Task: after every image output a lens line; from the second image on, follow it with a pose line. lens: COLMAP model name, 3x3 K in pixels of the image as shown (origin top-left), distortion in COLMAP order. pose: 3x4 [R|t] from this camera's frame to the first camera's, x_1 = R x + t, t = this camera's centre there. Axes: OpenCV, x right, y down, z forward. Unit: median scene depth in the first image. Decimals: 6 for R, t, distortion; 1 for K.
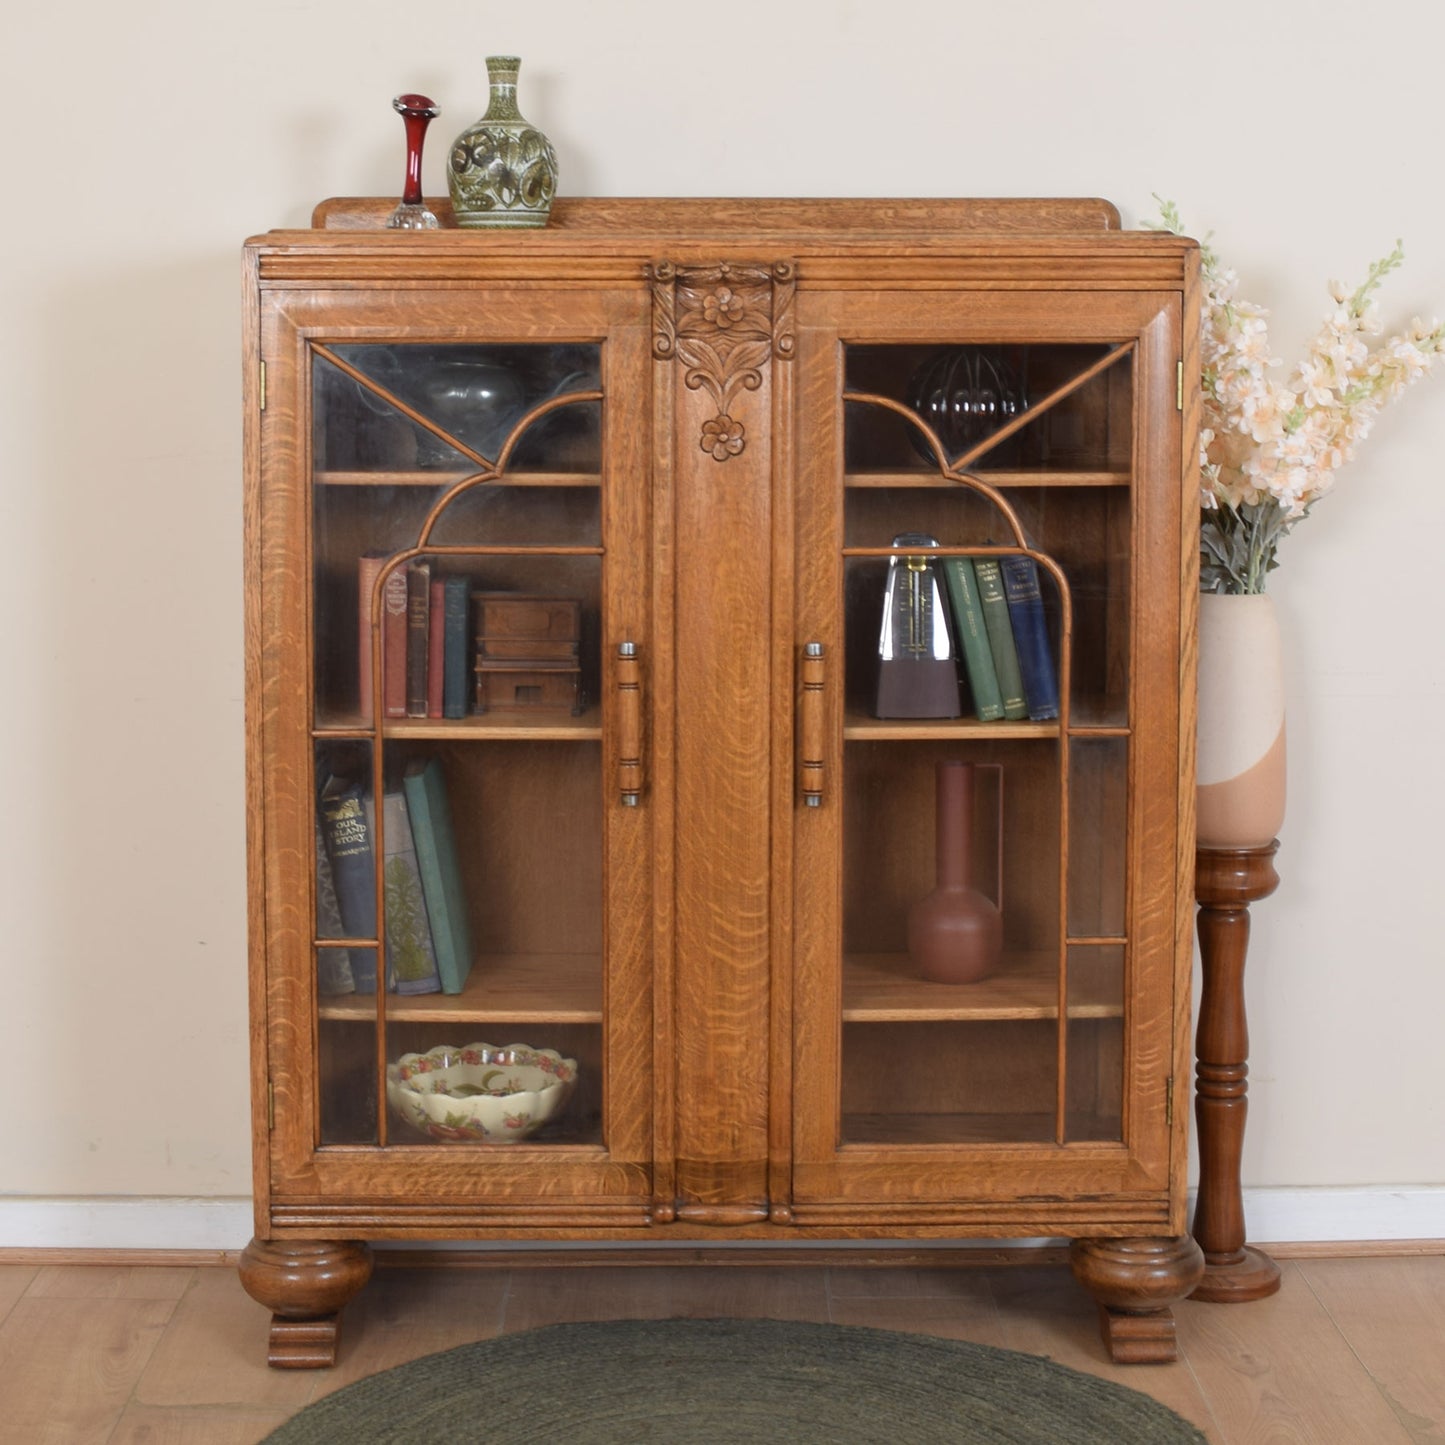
lens RADIAL K [[2683.1, 0, 720.3], [0, 2683.1, 504.2], [0, 0, 1]] dist [-0.093611, 0.023514]
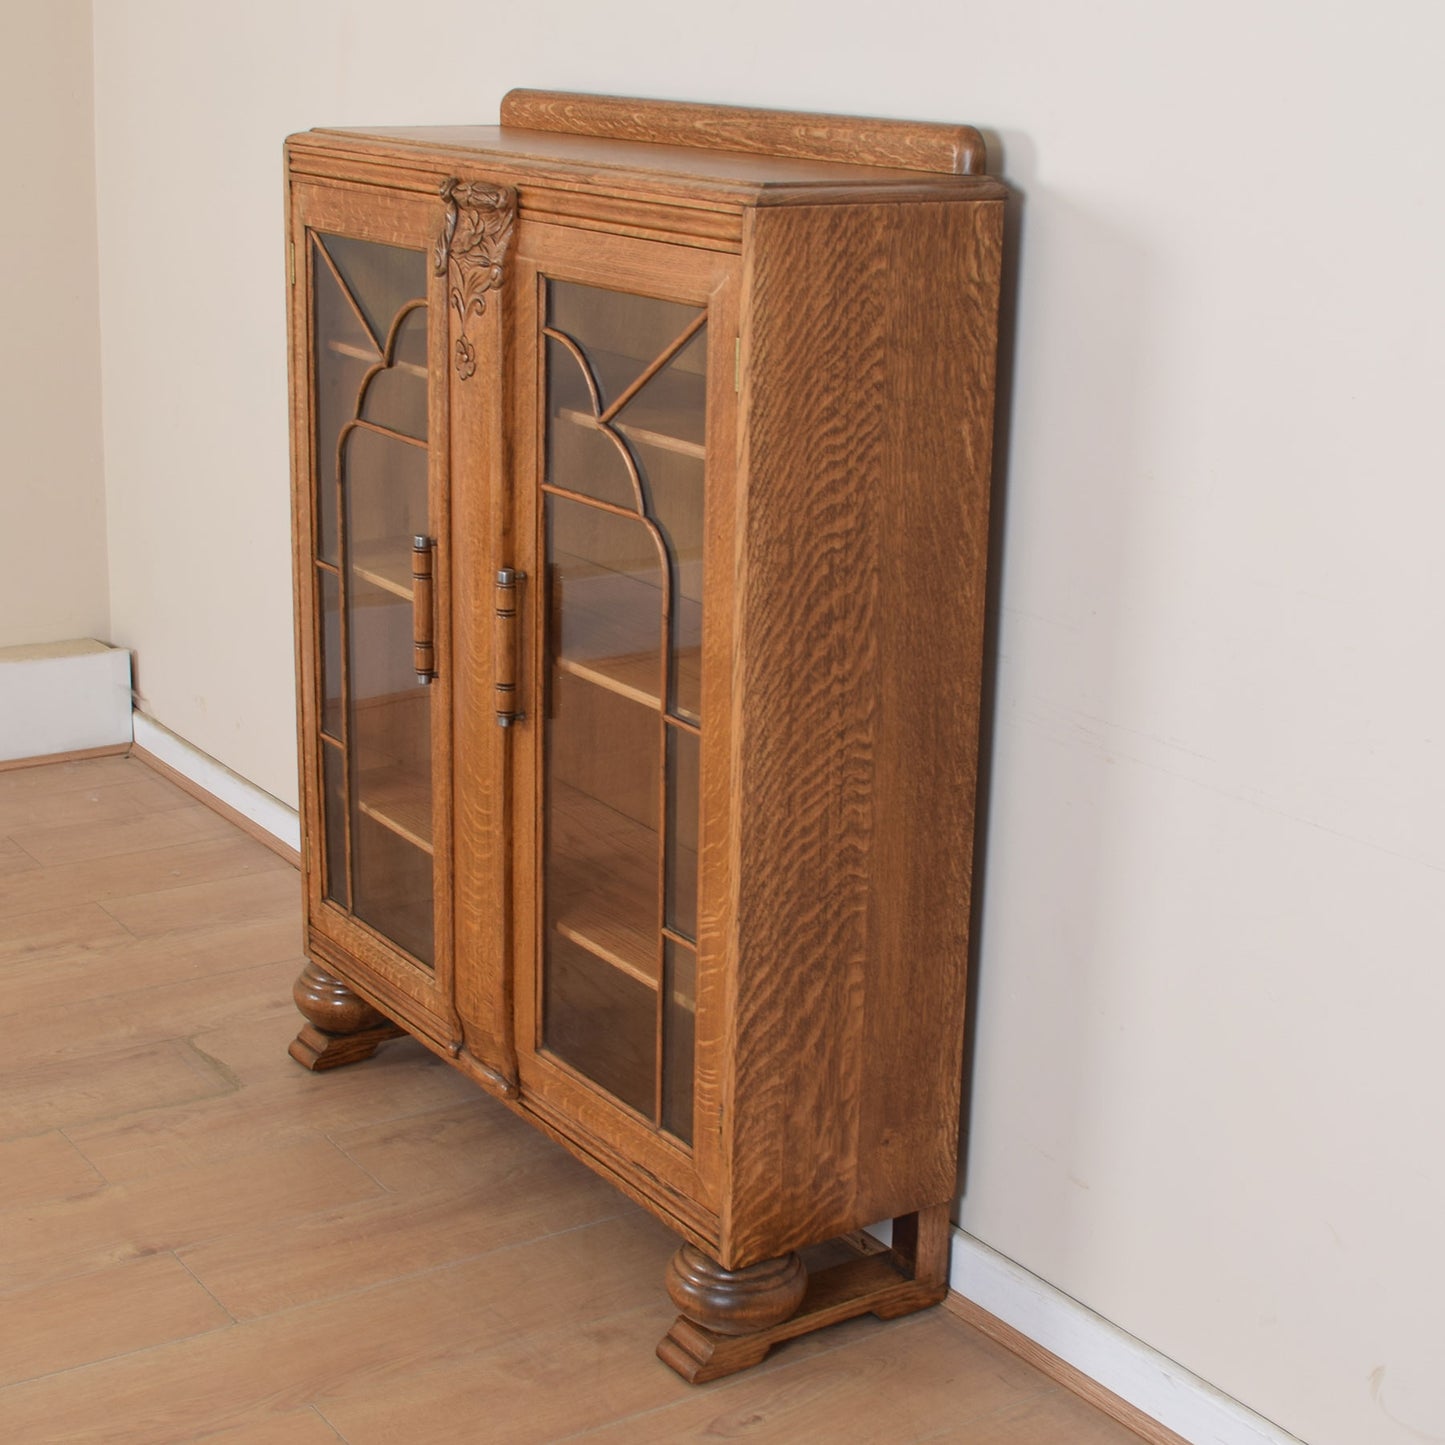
lens RADIAL K [[2481.3, 0, 722.5], [0, 2481.3, 722.5], [0, 0, 1]] dist [-0.068905, -0.143630]
pose [[0.548154, 0.247013, -0.799069, 0.844779], [-0.075813, 0.966134, 0.246651, -0.130750], [0.832935, -0.074623, 0.548317, 0.545916]]
